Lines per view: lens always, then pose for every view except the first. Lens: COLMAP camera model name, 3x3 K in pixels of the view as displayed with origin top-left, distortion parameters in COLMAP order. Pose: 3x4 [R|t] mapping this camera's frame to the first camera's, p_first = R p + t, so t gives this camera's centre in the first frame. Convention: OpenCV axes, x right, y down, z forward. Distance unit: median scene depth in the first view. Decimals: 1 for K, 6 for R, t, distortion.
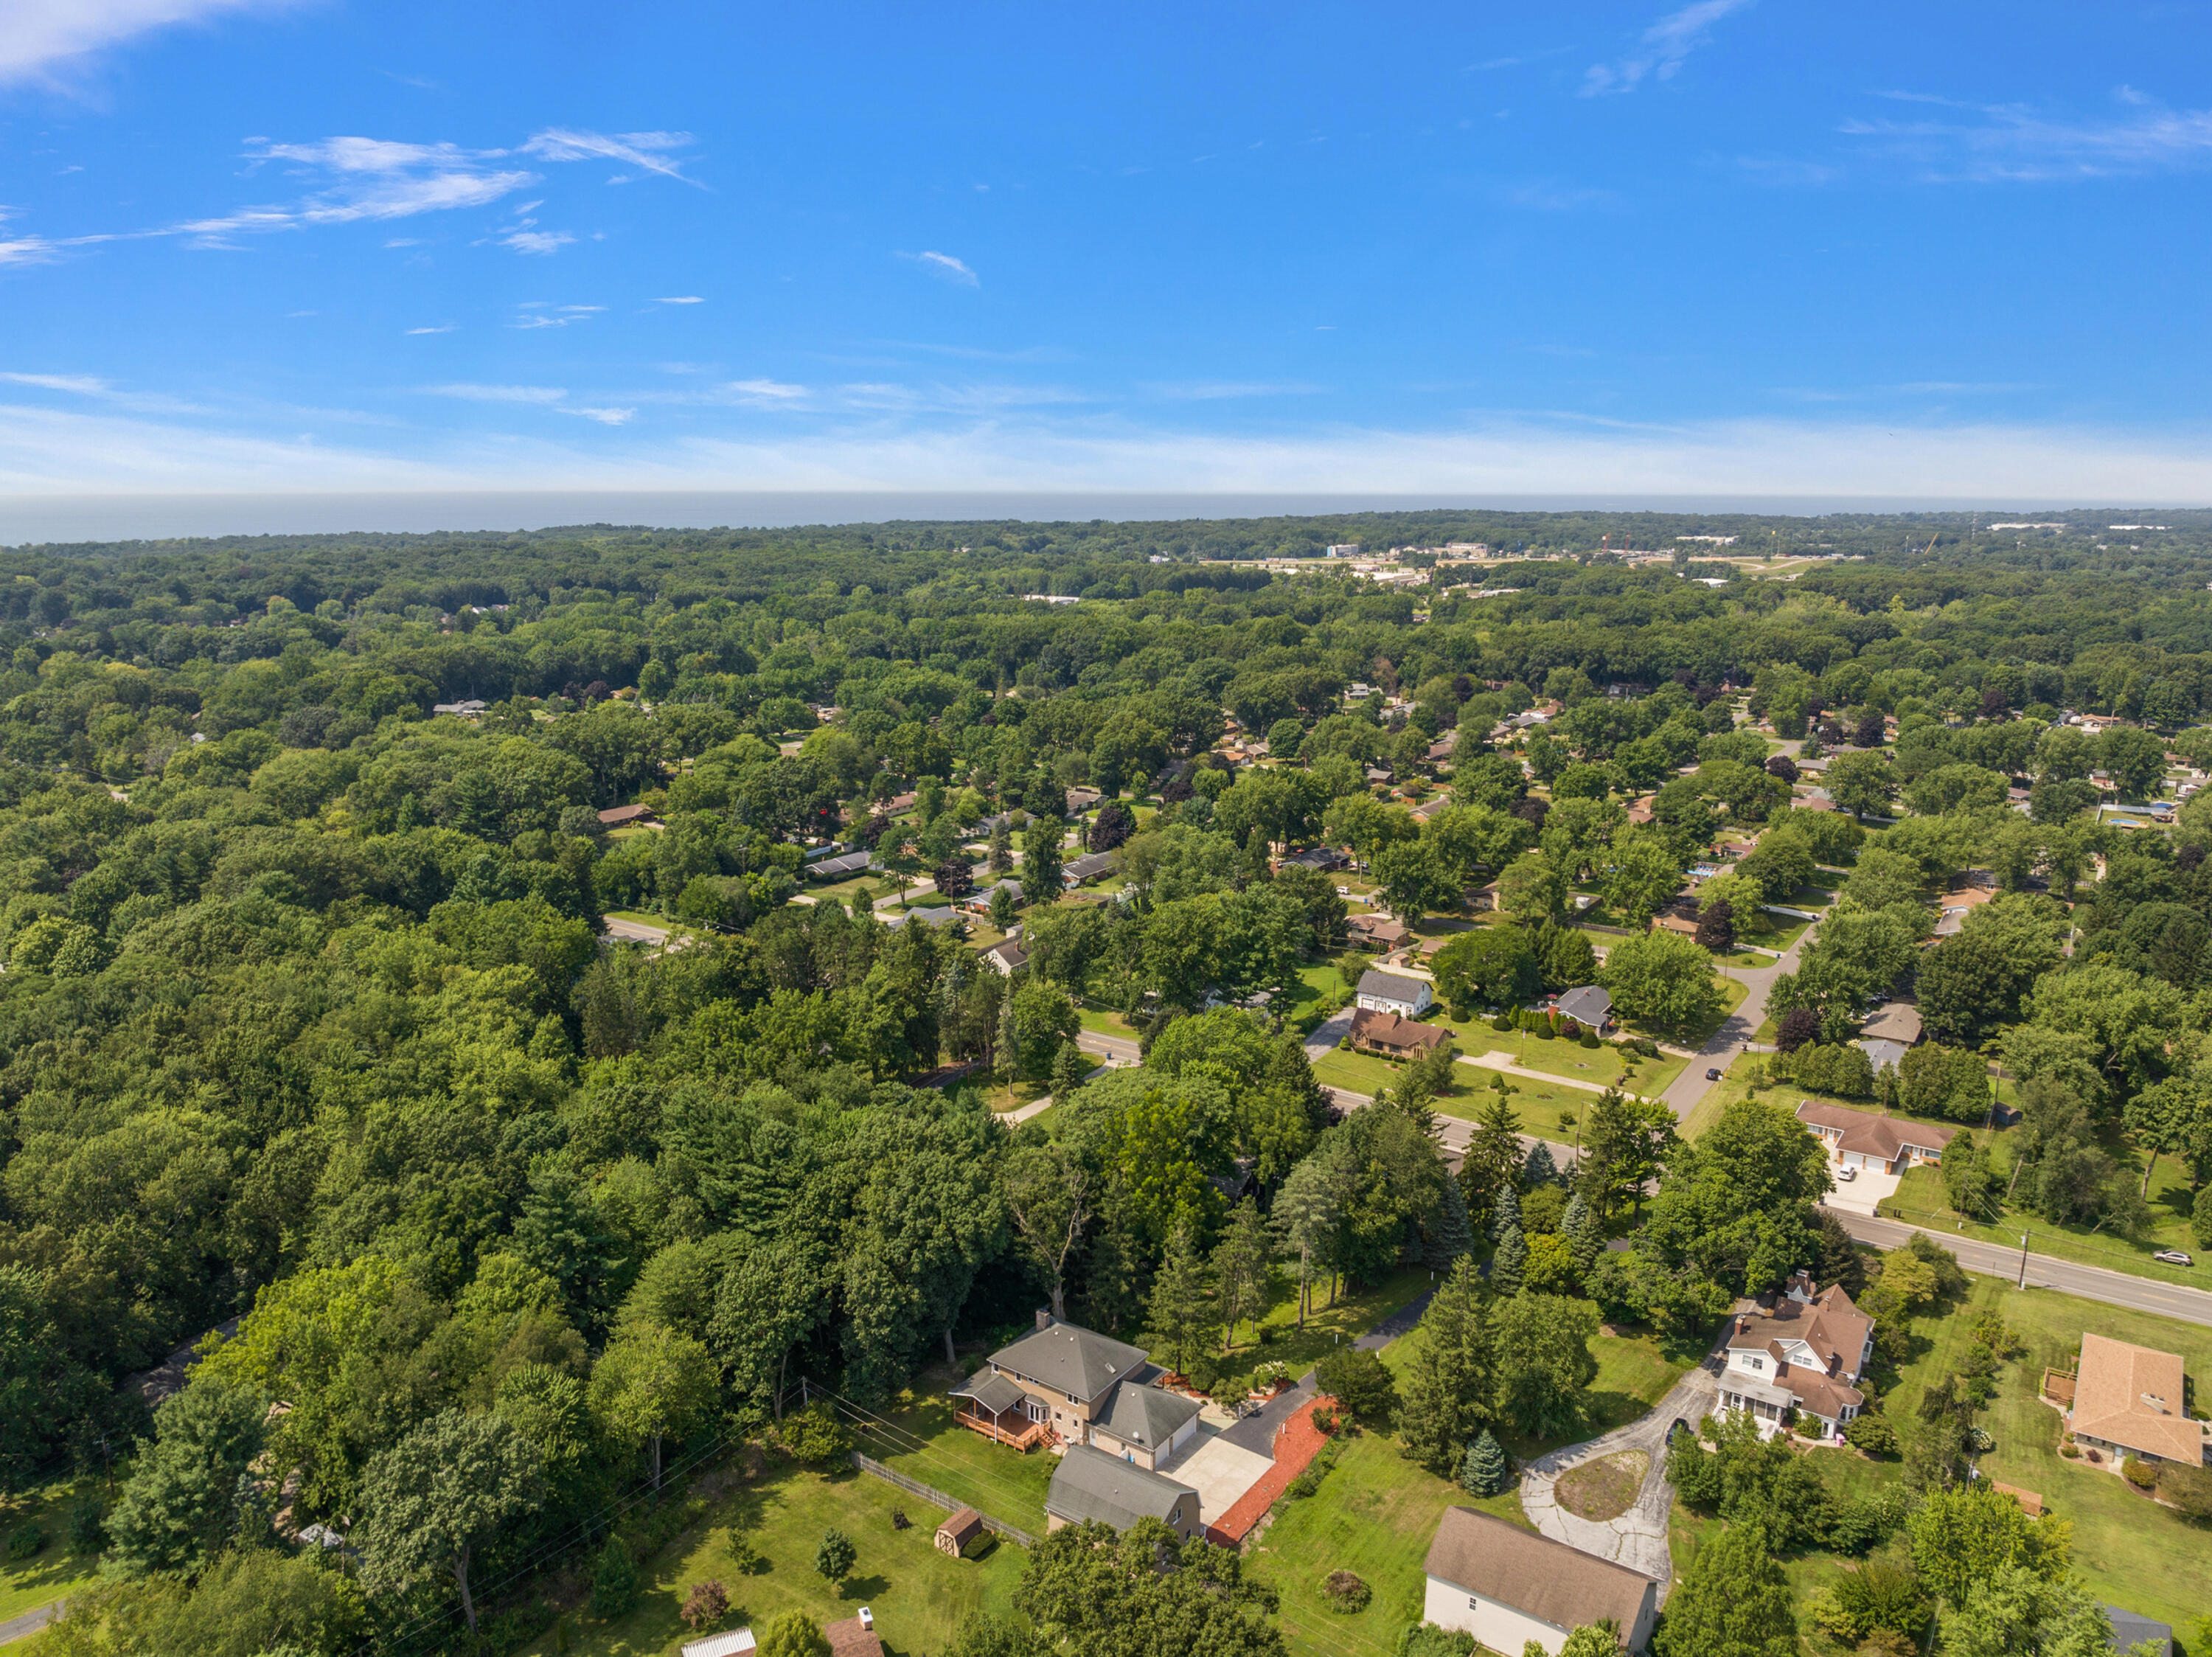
lens RADIAL K [[1540.6, 0, 1114.1], [0, 1540.6, 821.0], [0, 0, 1]] dist [-0.047196, 0.014120]
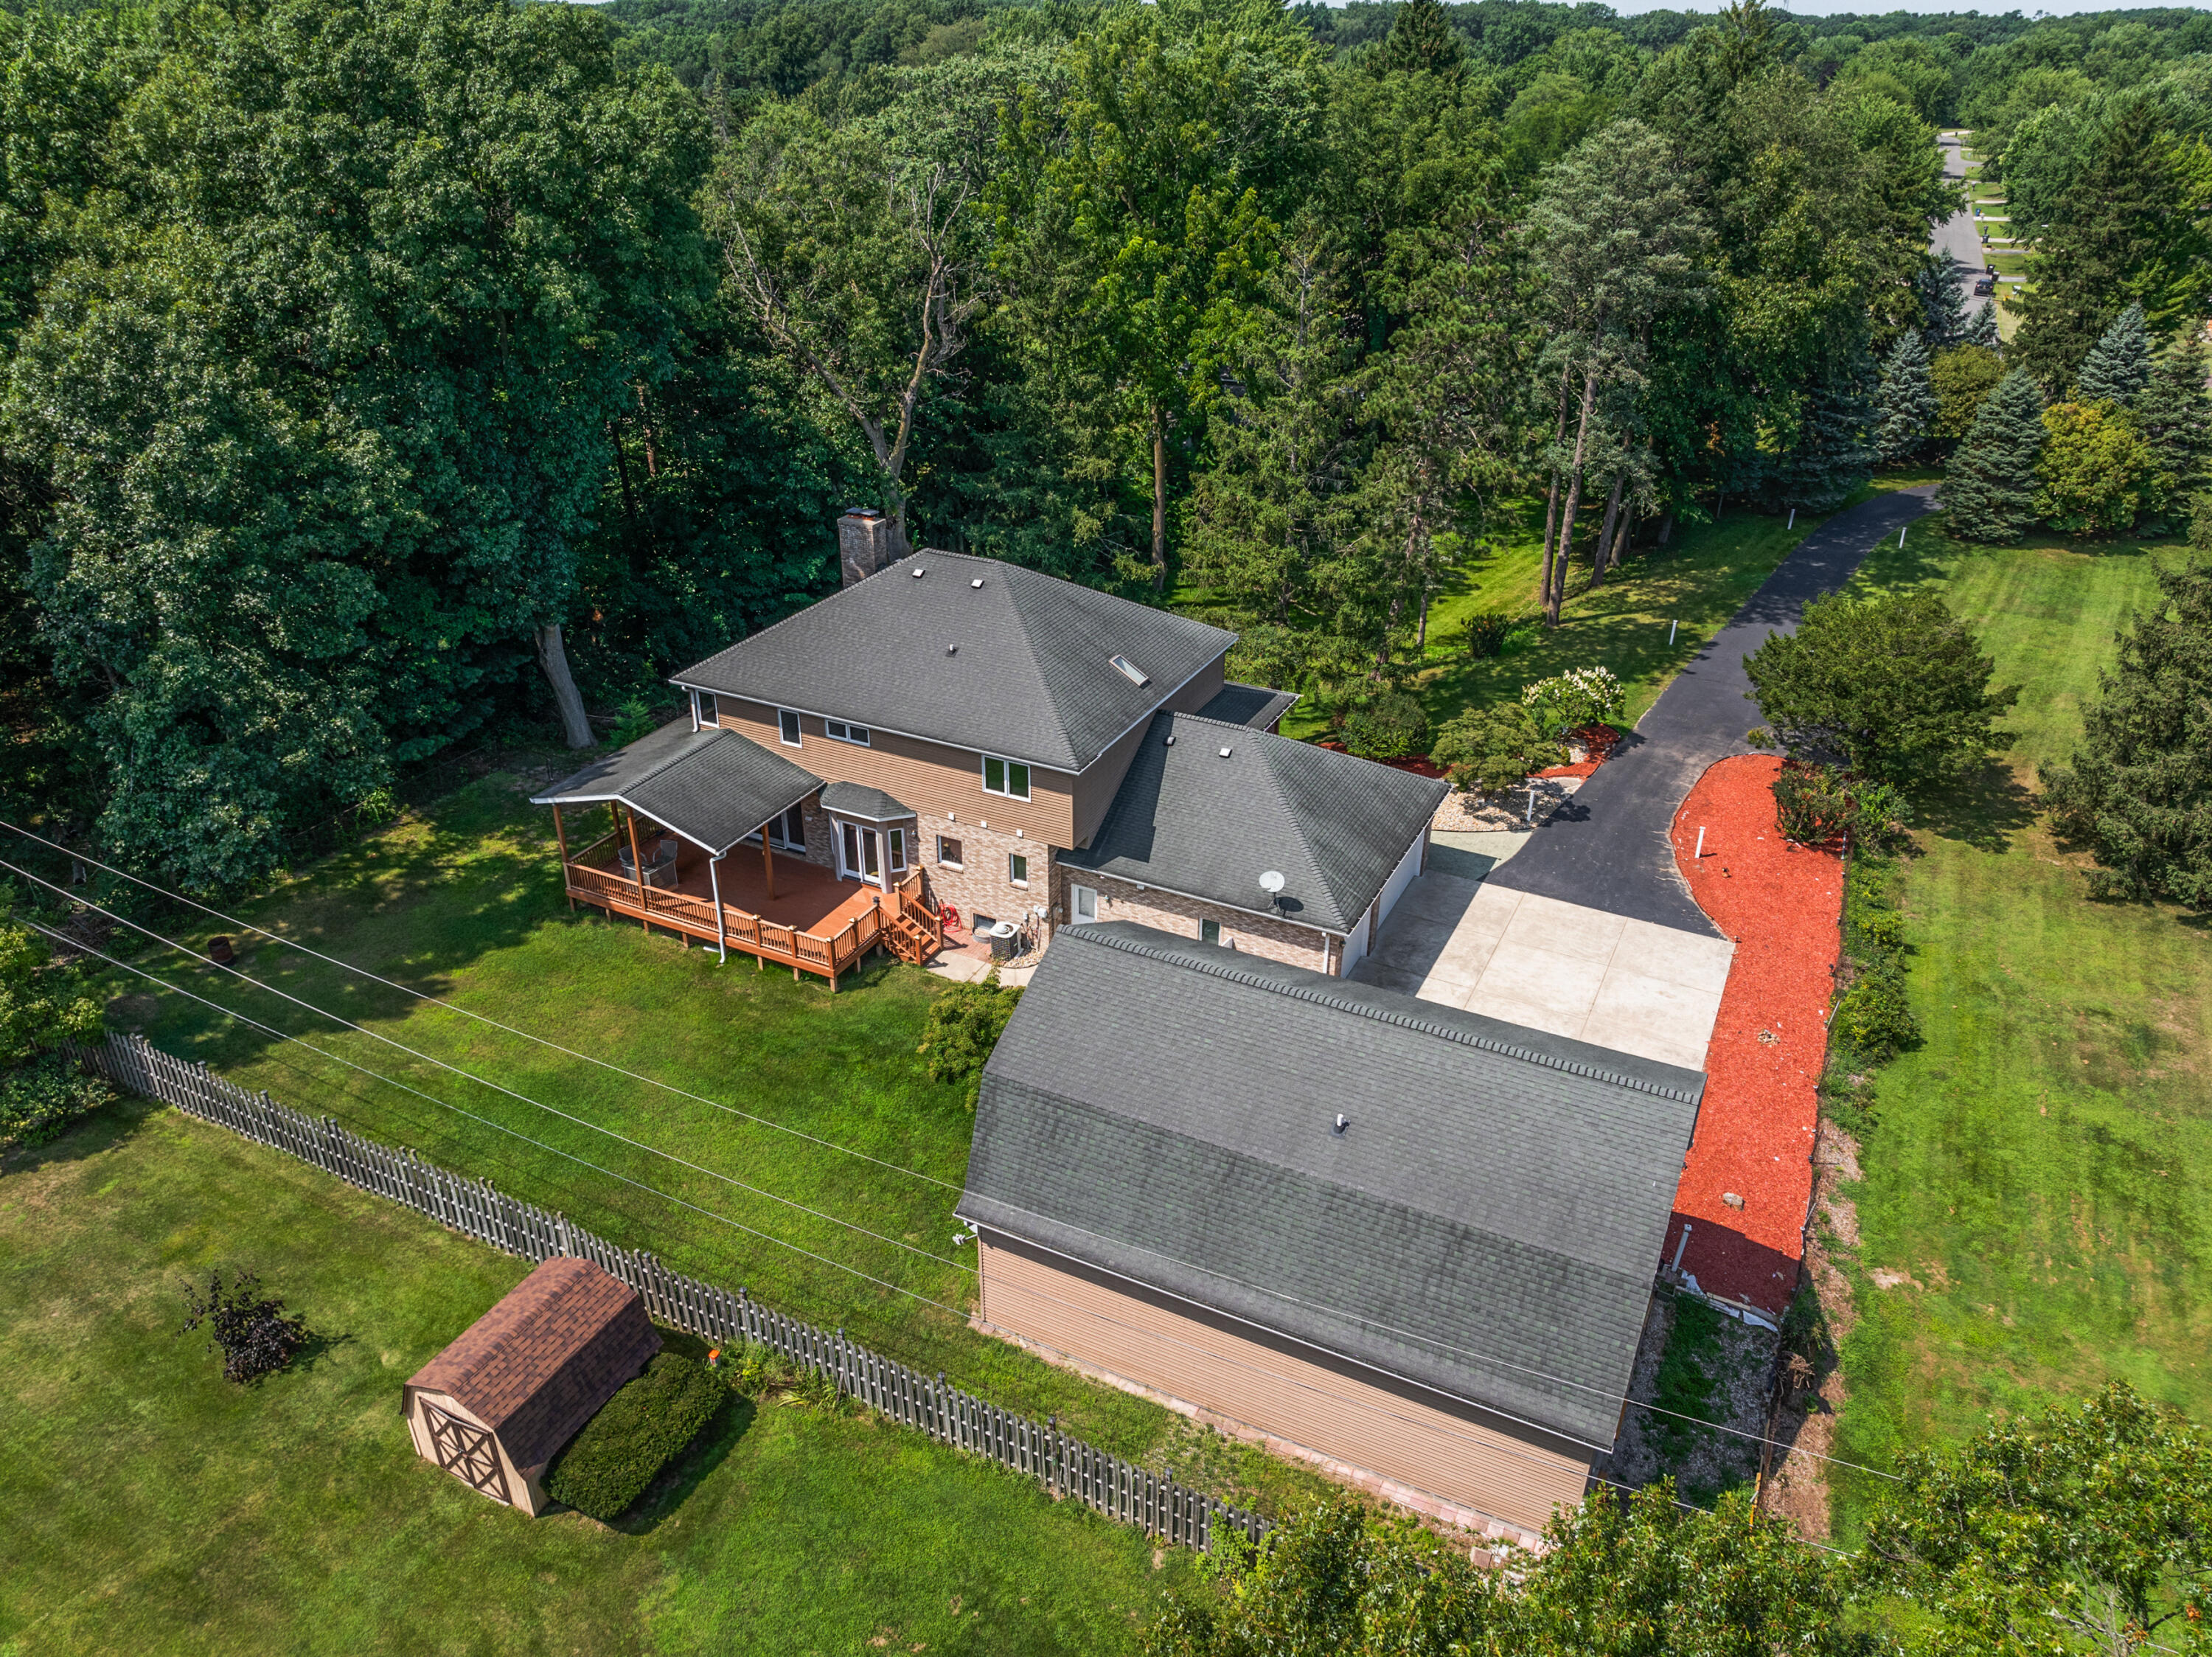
lens RADIAL K [[1540.6, 0, 1104.3], [0, 1540.6, 831.1], [0, 0, 1]] dist [-0.047196, 0.014120]
pose [[0.988631, -0.067119, 0.134553, -0.045706], [0.026685, 0.958957, 0.282292, 0.309145], [-0.147978, -0.275492, 0.949846, 0.737066]]
